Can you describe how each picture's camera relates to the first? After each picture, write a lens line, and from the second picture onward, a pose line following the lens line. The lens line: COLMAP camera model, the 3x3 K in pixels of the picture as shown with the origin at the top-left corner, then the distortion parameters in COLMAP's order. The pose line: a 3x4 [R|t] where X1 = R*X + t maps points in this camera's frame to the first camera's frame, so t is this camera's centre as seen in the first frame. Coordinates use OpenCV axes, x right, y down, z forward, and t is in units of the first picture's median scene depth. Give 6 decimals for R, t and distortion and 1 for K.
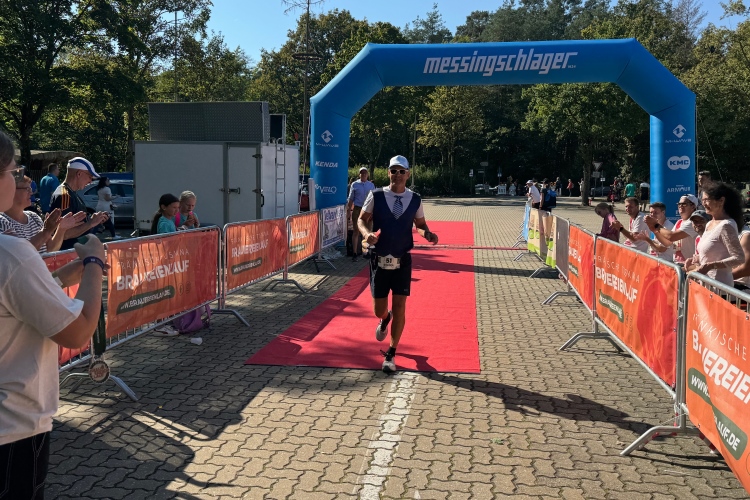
lens RADIAL K [[621.1, 0, 377.9], [0, 621.1, 230.0], [0, 0, 1]] dist [0.138822, -0.332776]
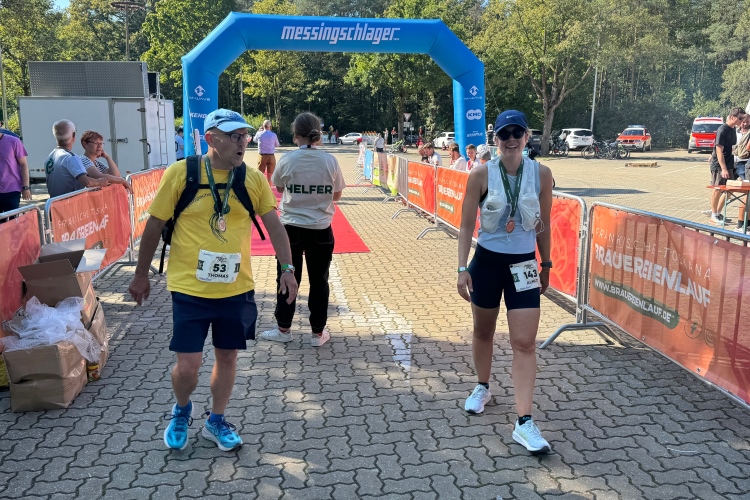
lens RADIAL K [[601.0, 0, 392.7], [0, 601.0, 249.6], [0, 0, 1]] dist [0.087698, -0.173325]
pose [[0.949910, -0.071190, 0.304307, -0.057999], [0.035691, 0.992051, 0.120673, 0.009664], [-0.310479, -0.103767, 0.944900, -0.114715]]
